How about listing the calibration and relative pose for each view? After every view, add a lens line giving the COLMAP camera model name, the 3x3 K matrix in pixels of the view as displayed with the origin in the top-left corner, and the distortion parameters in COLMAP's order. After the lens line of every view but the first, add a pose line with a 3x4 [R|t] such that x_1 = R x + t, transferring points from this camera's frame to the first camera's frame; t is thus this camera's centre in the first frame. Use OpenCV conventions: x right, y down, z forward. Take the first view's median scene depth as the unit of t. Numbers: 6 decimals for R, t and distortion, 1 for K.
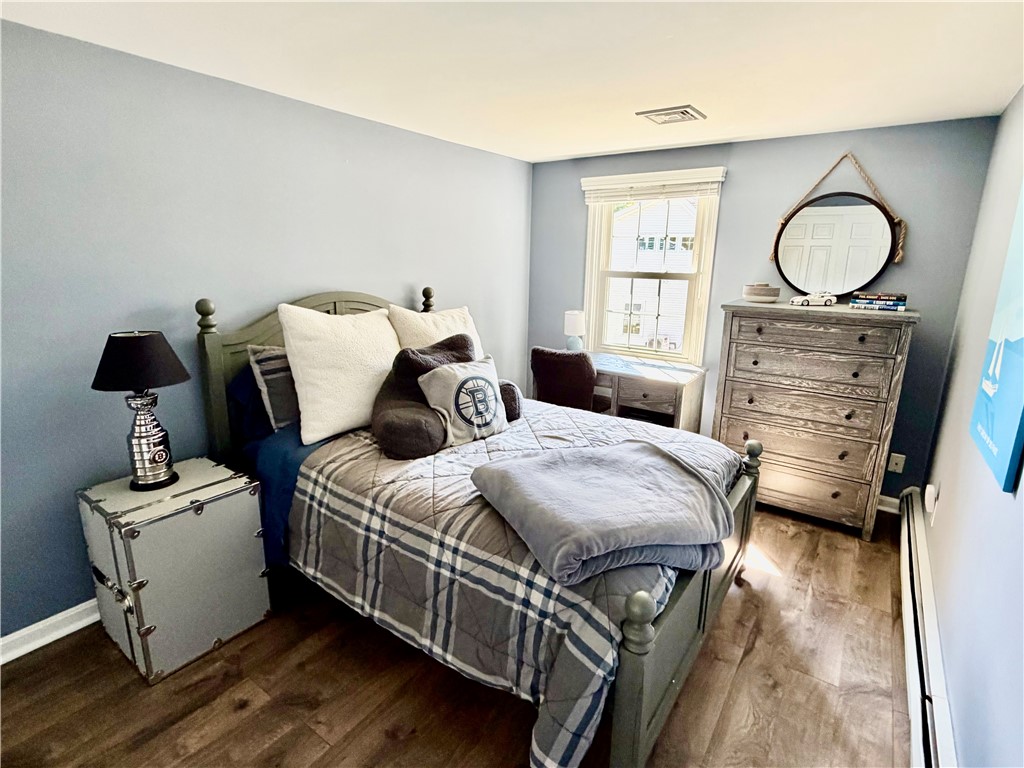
lens RADIAL K [[518.2, 0, 512.0], [0, 518.2, 384.0], [0, 0, 1]] dist [0.002000, 0.000617]
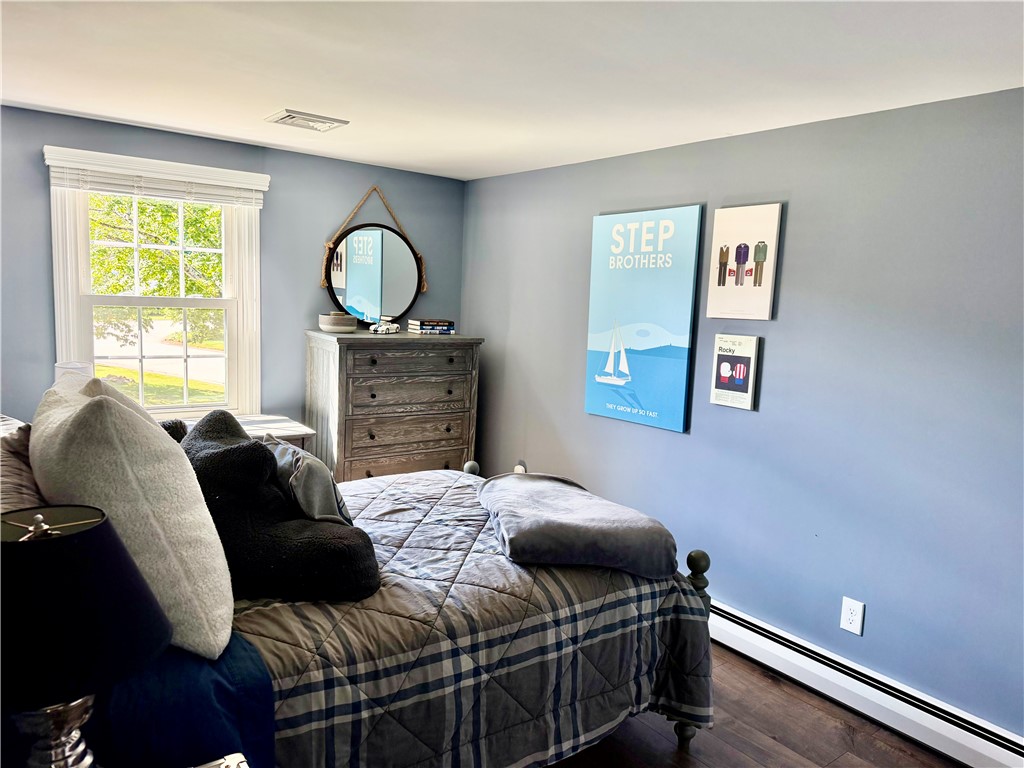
lens RADIAL K [[718.2, 0, 512.0], [0, 718.2, 384.0], [0, 0, 1]] dist [0.067992, -0.132853]
pose [[0.297118, -0.121946, 0.947022, -0.778582], [0.183591, 0.980601, 0.068670, -0.117153], [-0.937025, 0.153461, 0.313743, 0.375871]]
